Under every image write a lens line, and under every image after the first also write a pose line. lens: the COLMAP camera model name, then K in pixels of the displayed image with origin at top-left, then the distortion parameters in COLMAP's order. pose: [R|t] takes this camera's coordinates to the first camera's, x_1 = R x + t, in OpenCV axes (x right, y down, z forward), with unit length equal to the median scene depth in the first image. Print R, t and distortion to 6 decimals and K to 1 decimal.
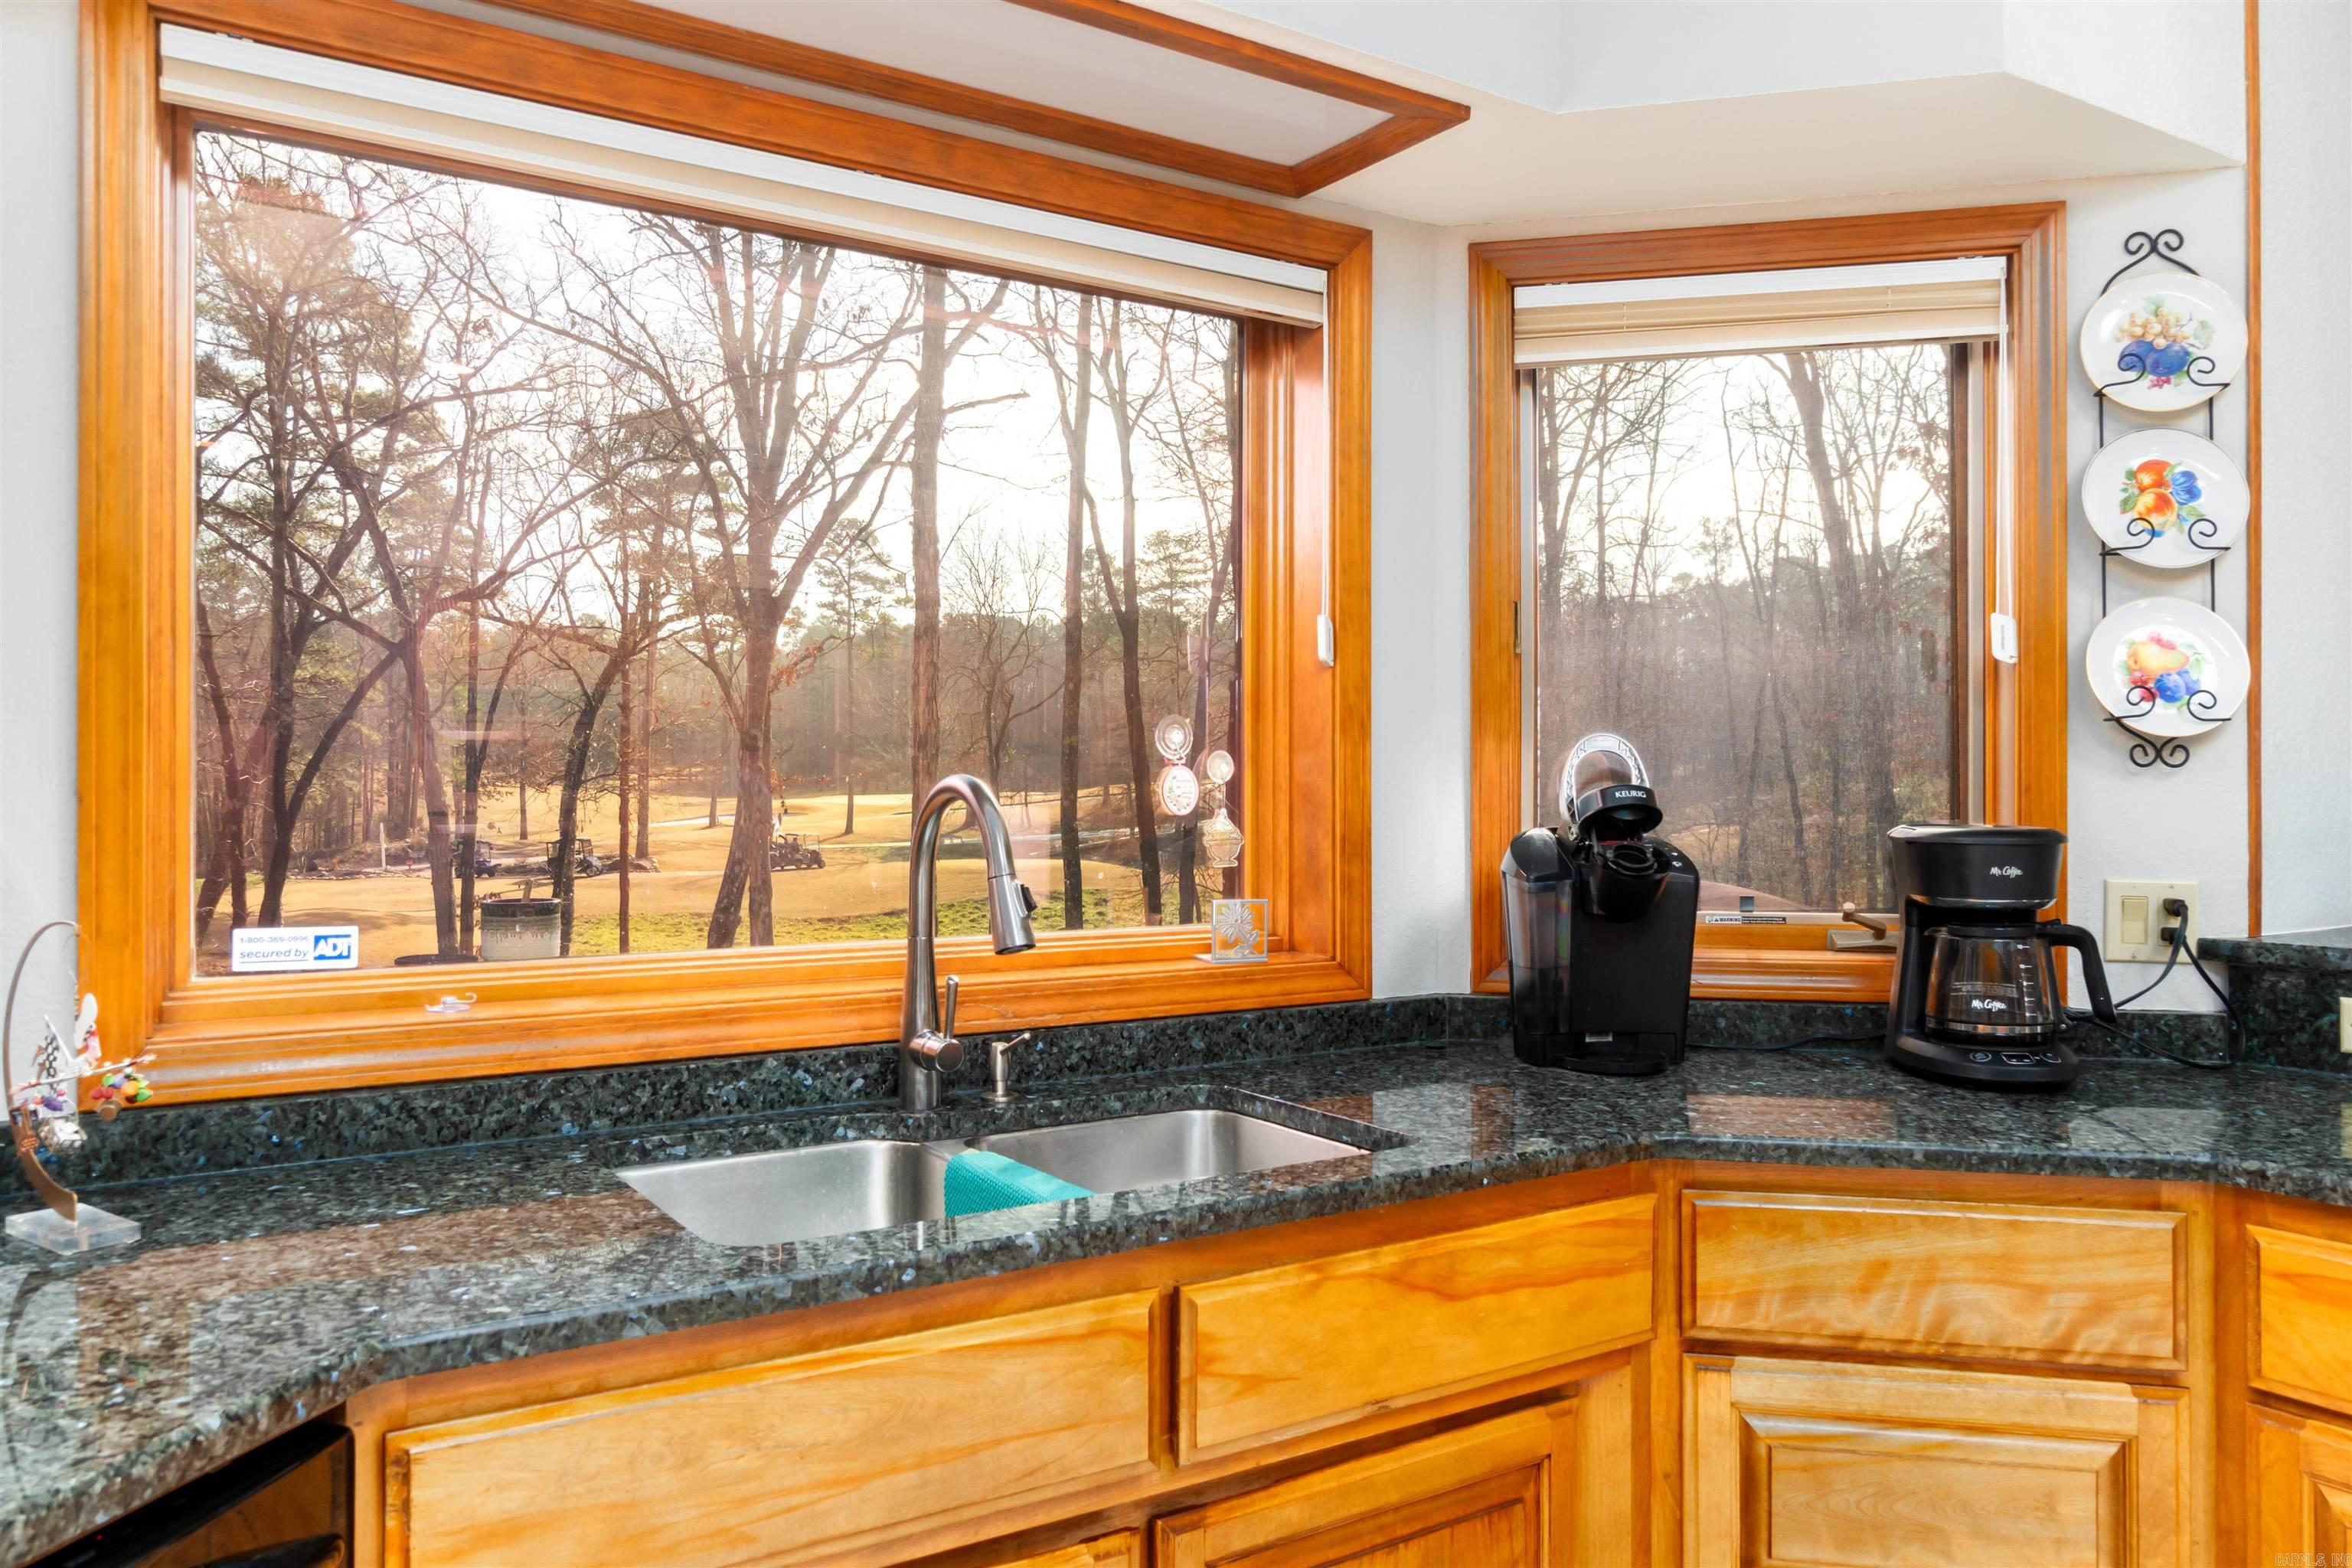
lens RADIAL K [[1659.5, 0, 1176.0], [0, 1659.5, 784.0], [0, 0, 1]] dist [0.001643, 0.001556]
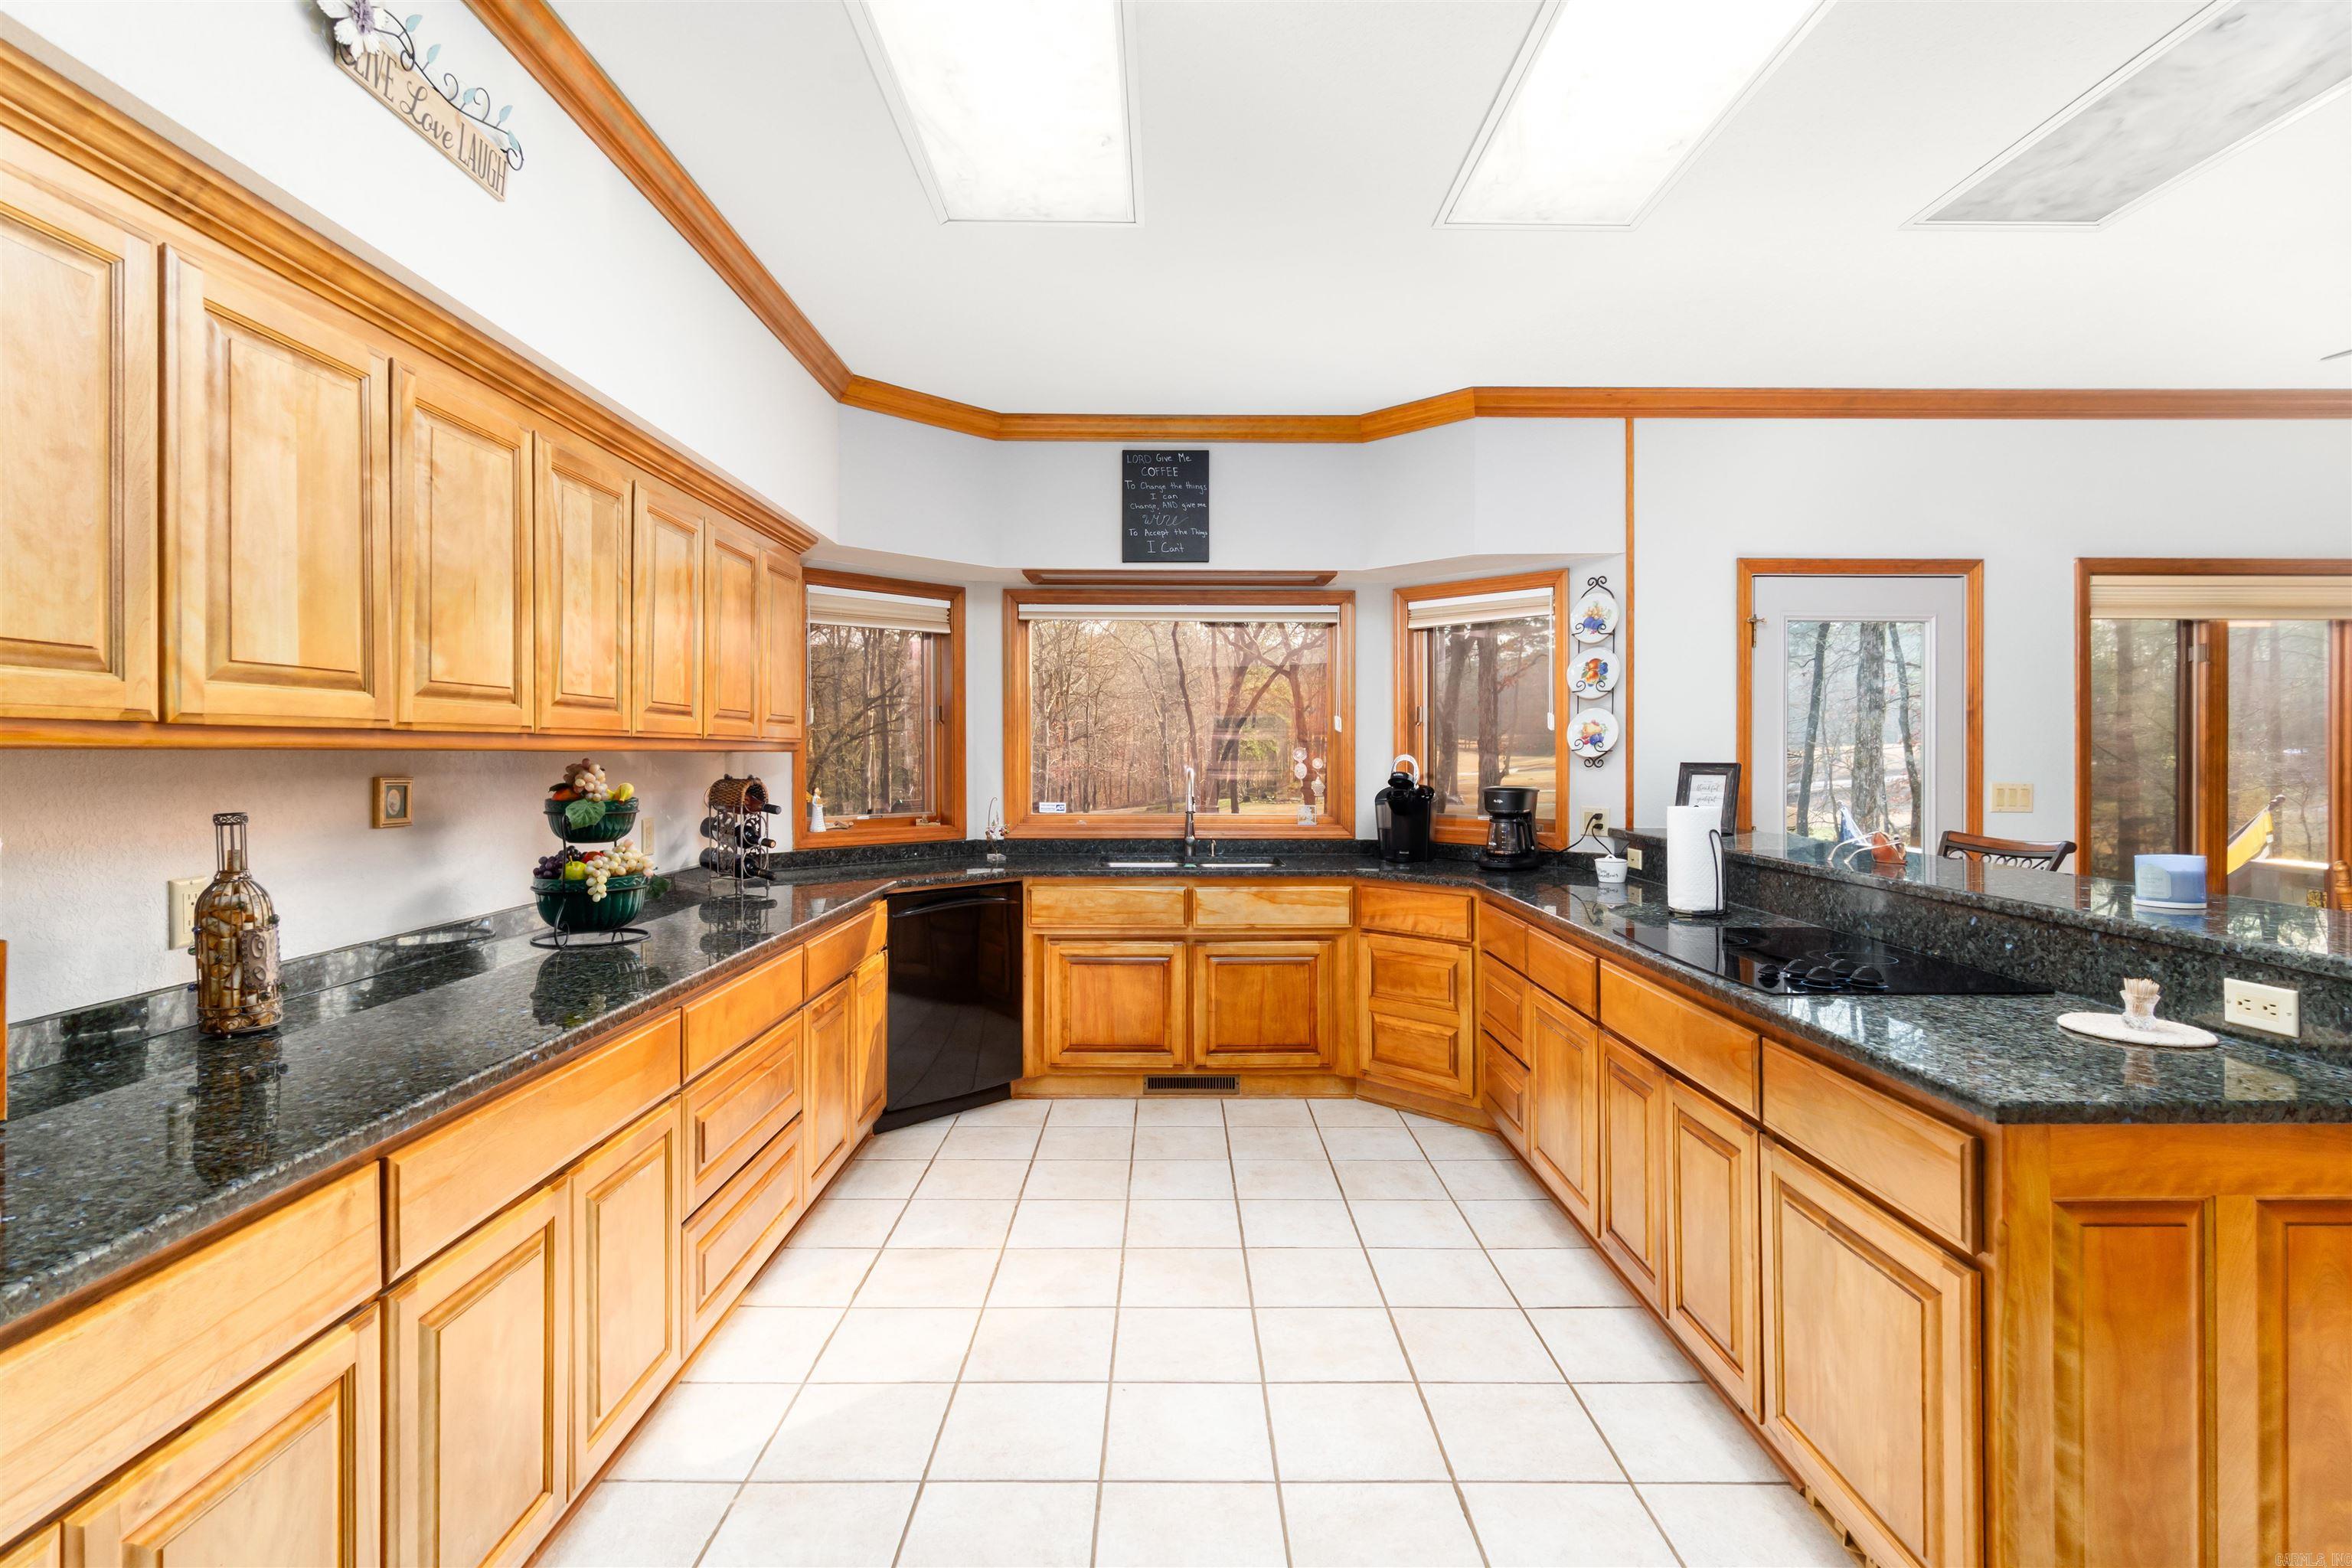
lens RADIAL K [[1119.1, 0, 1175.1], [0, 1119.1, 752.3], [0, 0, 1]] dist [-0.001284, 0.000085]
pose [[0.848315, 0.000768, -0.529492, 1.014493], [0.002342, 0.999984, 0.005201, -0.047781], [0.529487, -0.005652, 0.848299, -1.022670]]
